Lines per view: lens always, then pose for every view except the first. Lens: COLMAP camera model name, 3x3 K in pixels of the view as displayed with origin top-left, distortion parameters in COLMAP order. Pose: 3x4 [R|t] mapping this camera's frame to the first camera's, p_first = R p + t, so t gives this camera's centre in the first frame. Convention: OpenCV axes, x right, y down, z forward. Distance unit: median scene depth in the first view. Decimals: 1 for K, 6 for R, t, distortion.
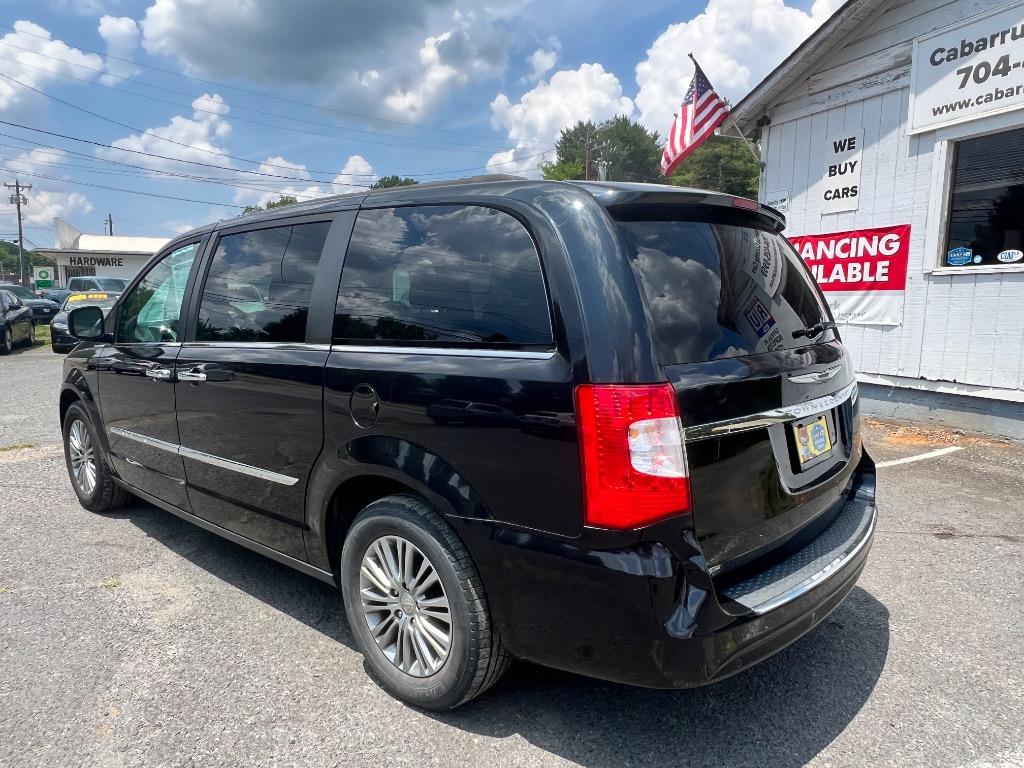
lens RADIAL K [[706.8, 0, 521.2], [0, 706.8, 391.6], [0, 0, 1]] dist [0.003920, 0.000700]
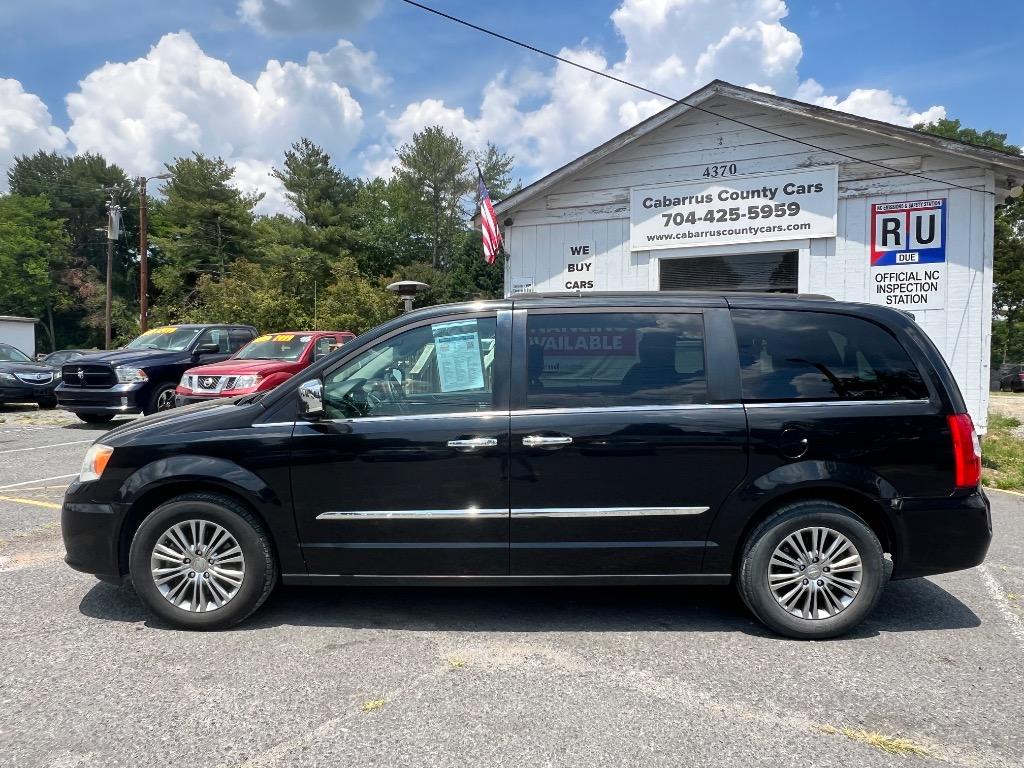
lens RADIAL K [[698.7, 0, 512.8], [0, 698.7, 393.3], [0, 0, 1]] dist [0.006022, -0.003292]
pose [[0.757077, -0.032514, 0.652516, -0.557925], [0.082057, 0.995584, -0.045599, -0.022517], [-0.648151, 0.088066, 0.756402, 0.087658]]
